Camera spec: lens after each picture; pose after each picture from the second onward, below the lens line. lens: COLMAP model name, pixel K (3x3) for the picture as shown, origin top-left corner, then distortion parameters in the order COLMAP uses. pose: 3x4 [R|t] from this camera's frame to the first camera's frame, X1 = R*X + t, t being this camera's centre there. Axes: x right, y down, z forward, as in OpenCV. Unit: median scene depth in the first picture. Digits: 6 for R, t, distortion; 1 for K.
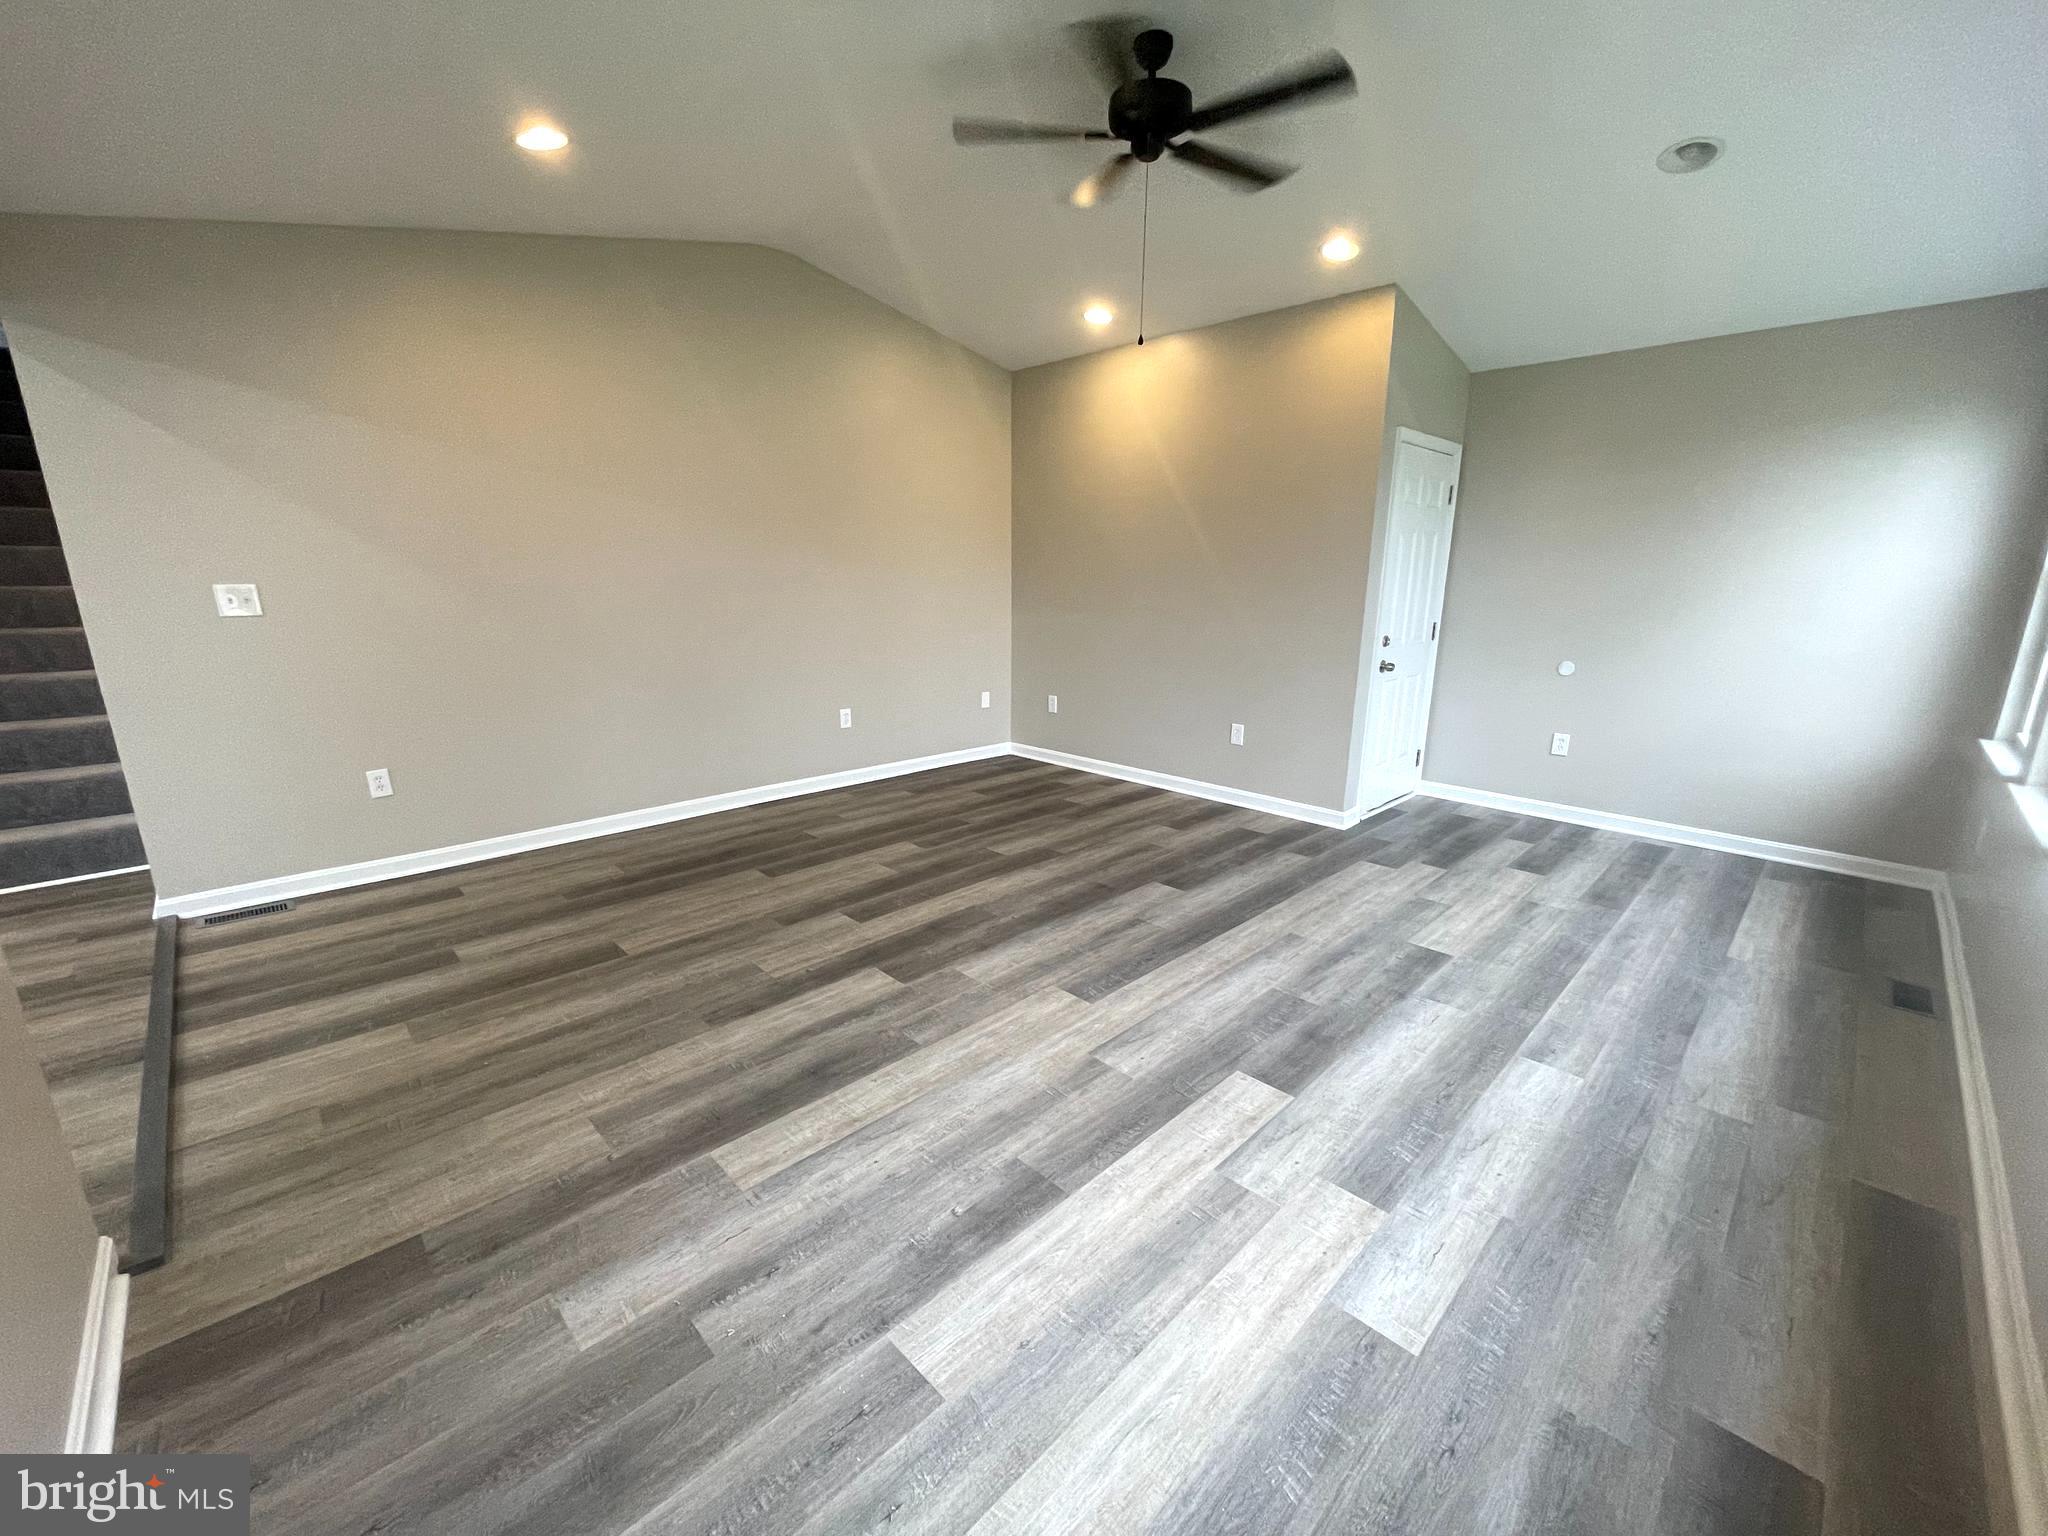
lens RADIAL K [[824.8, 0, 1026.6], [0, 824.8, 803.6], [0, 0, 1]] dist [-0.000188, 0.000352]
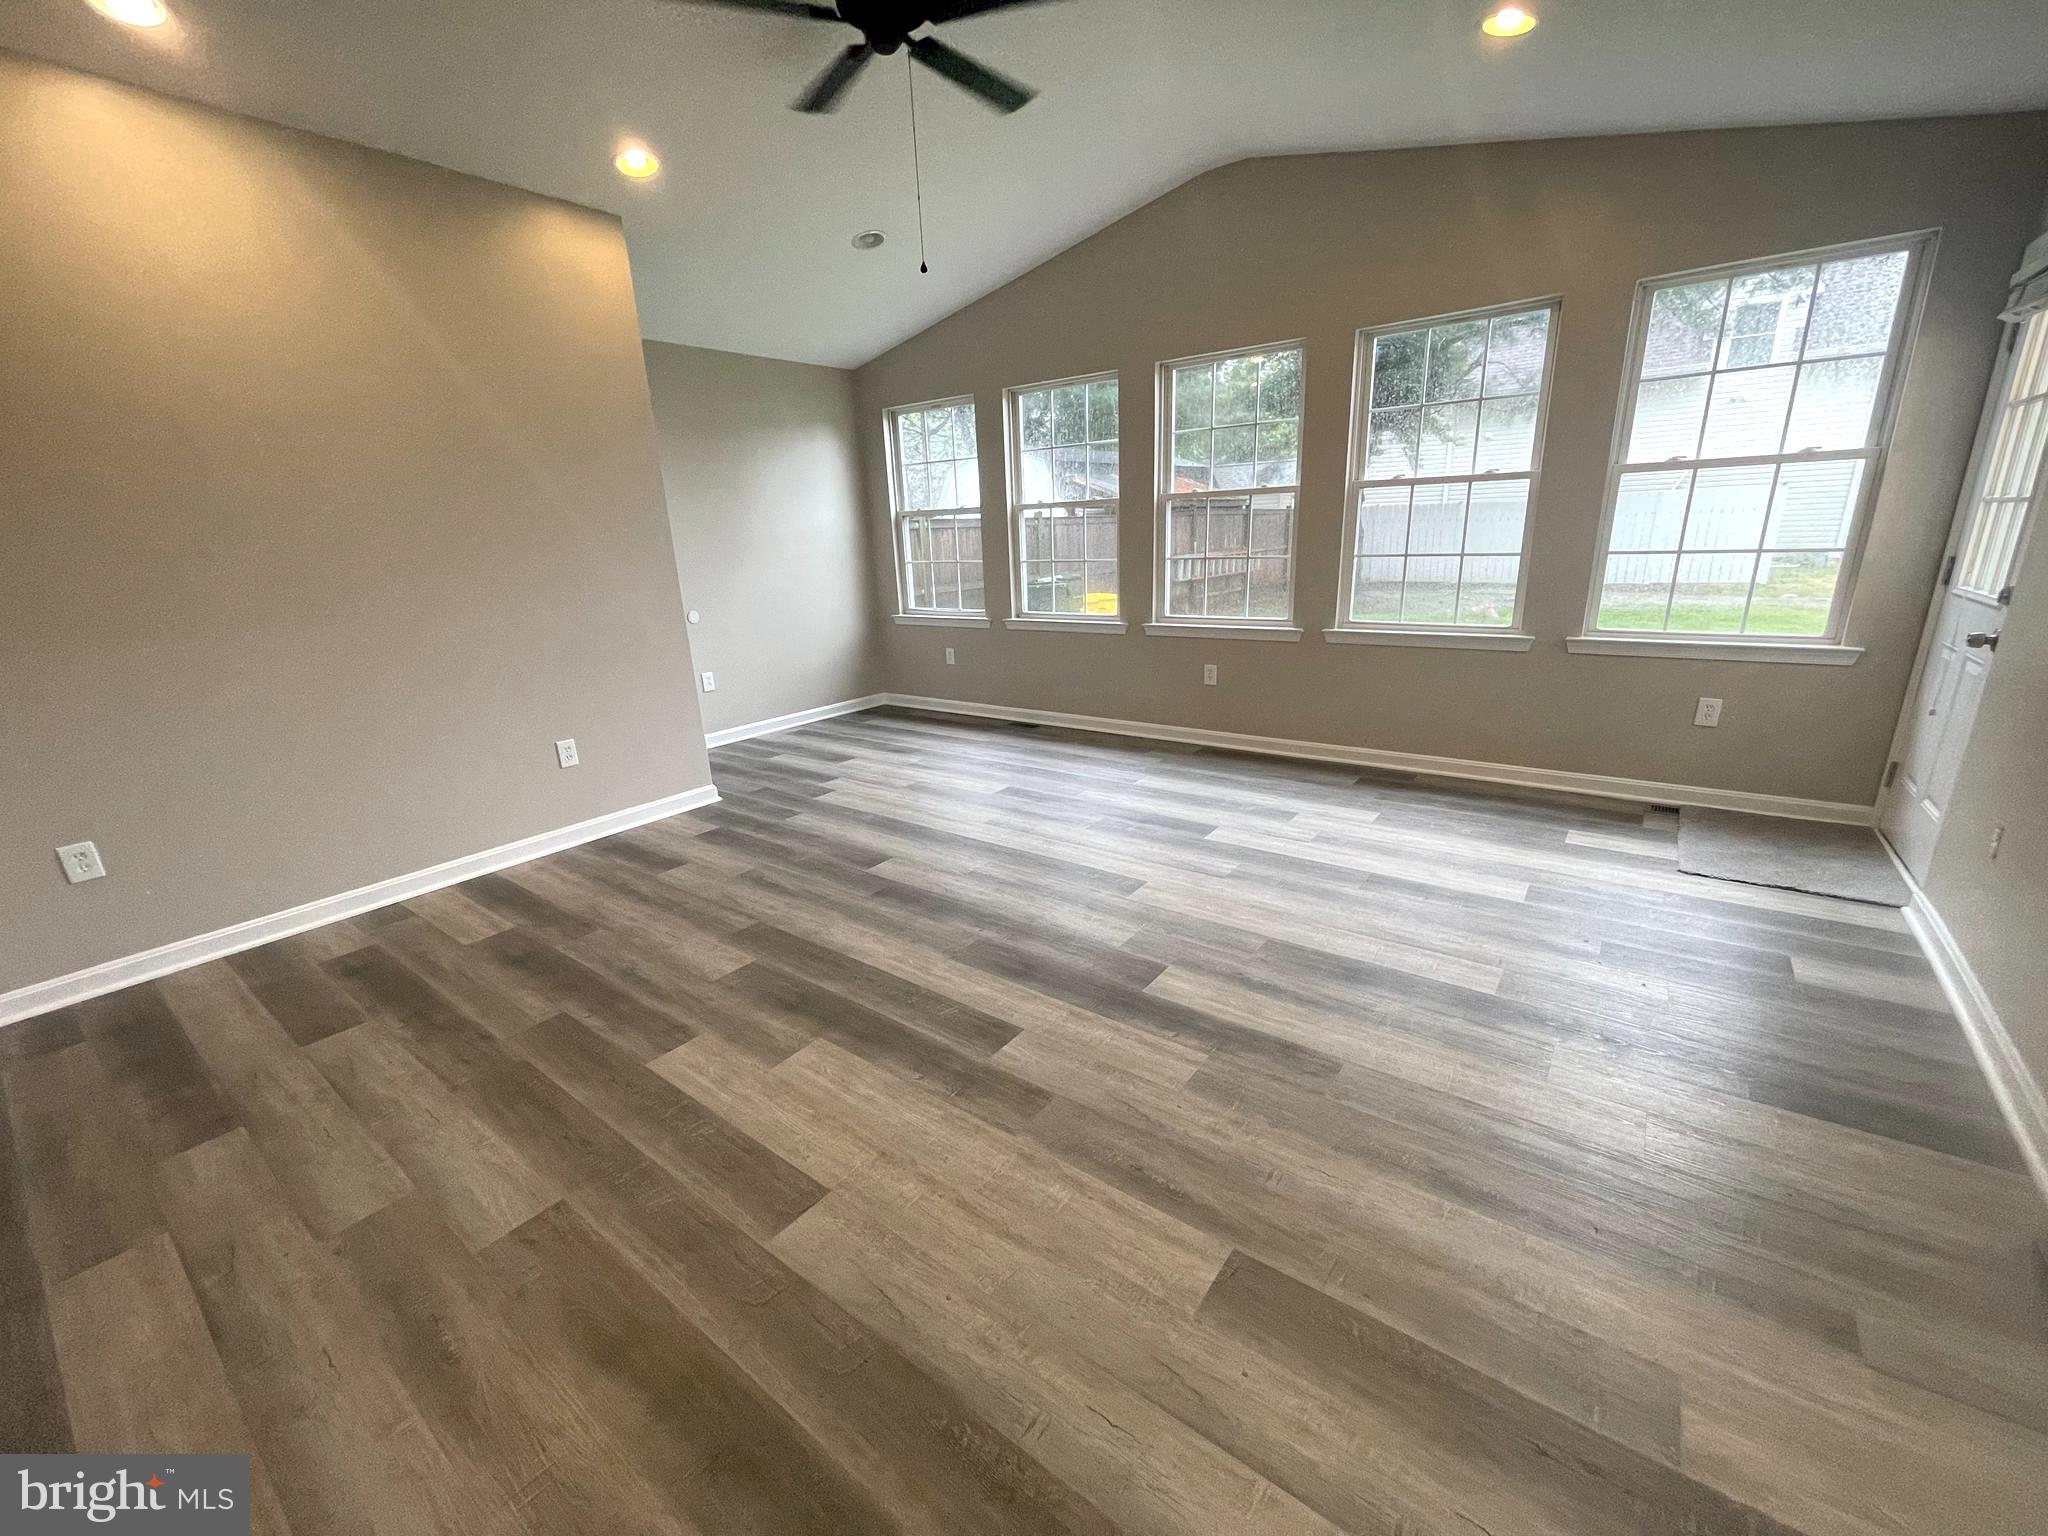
lens RADIAL K [[824.8, 0, 1023.0], [0, 824.8, 791.0], [0, 0, 1]] dist [-0.000188, 0.000352]
pose [[-0.148433, -0.303025, 0.941352, -0.679527], [0.304930, 0.891490, 0.335056, -0.228294], [-0.940737, 0.336780, -0.039925, 0.821527]]
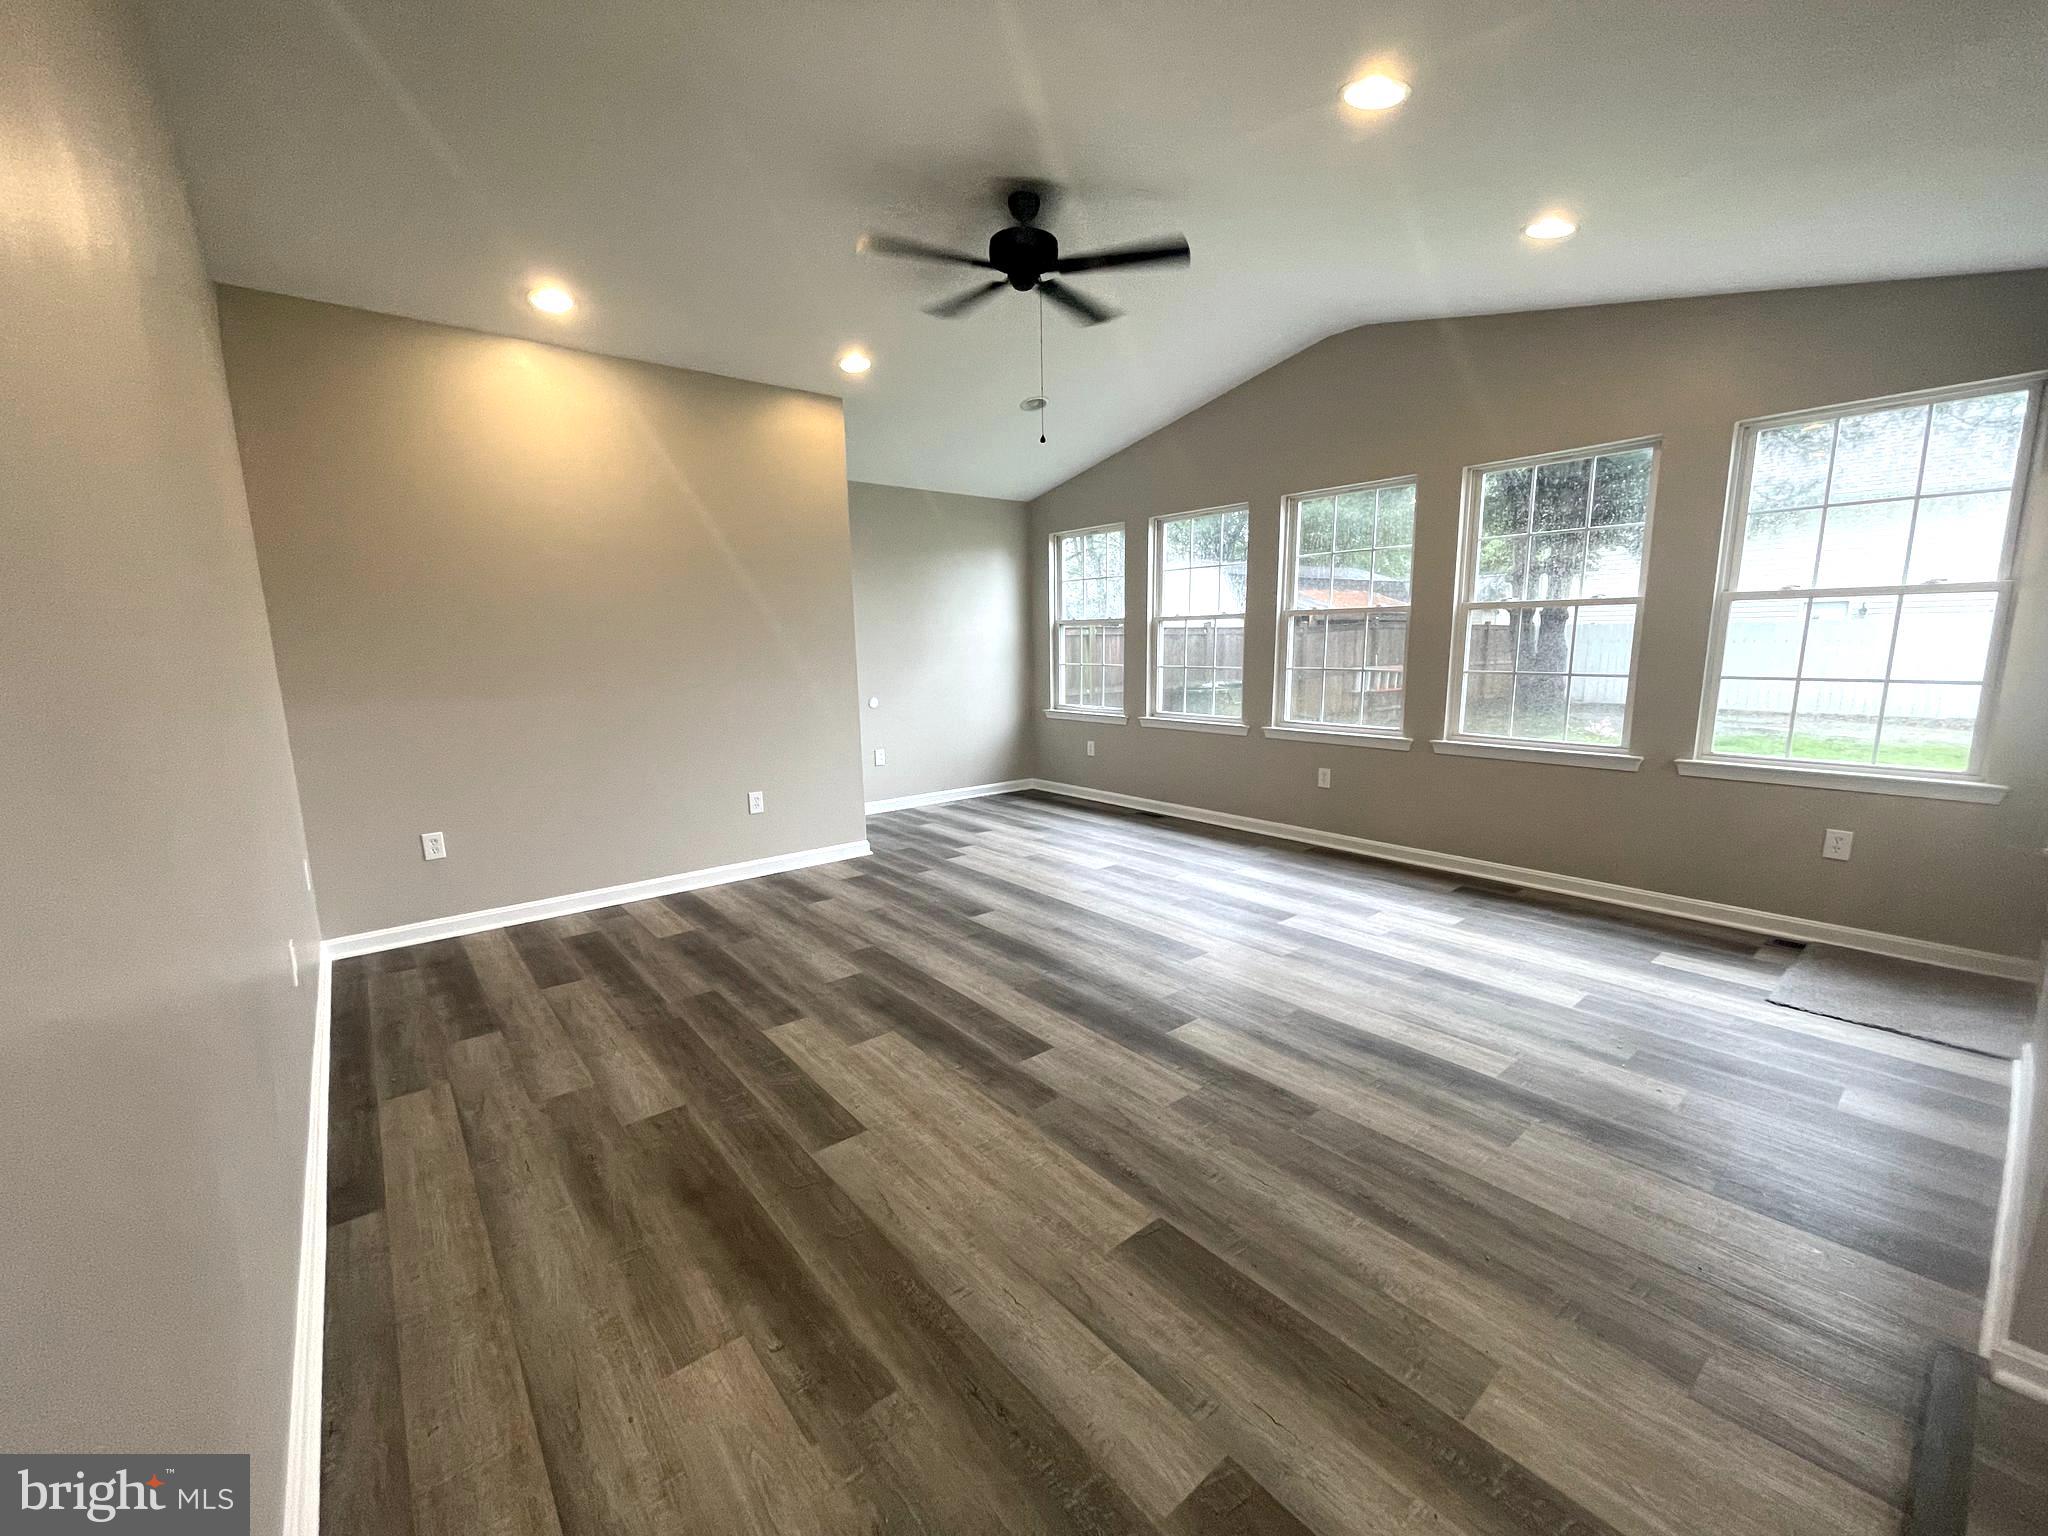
lens RADIAL K [[824.8, 0, 1022.9], [0, 824.8, 800.0], [0, 0, 1]] dist [-0.000188, 0.000352]
pose [[0.086778, -0.201113, 0.975717, -0.823097], [0.284033, 0.943756, 0.169264, -0.203851], [-0.954879, 0.262448, 0.139020, 0.726463]]
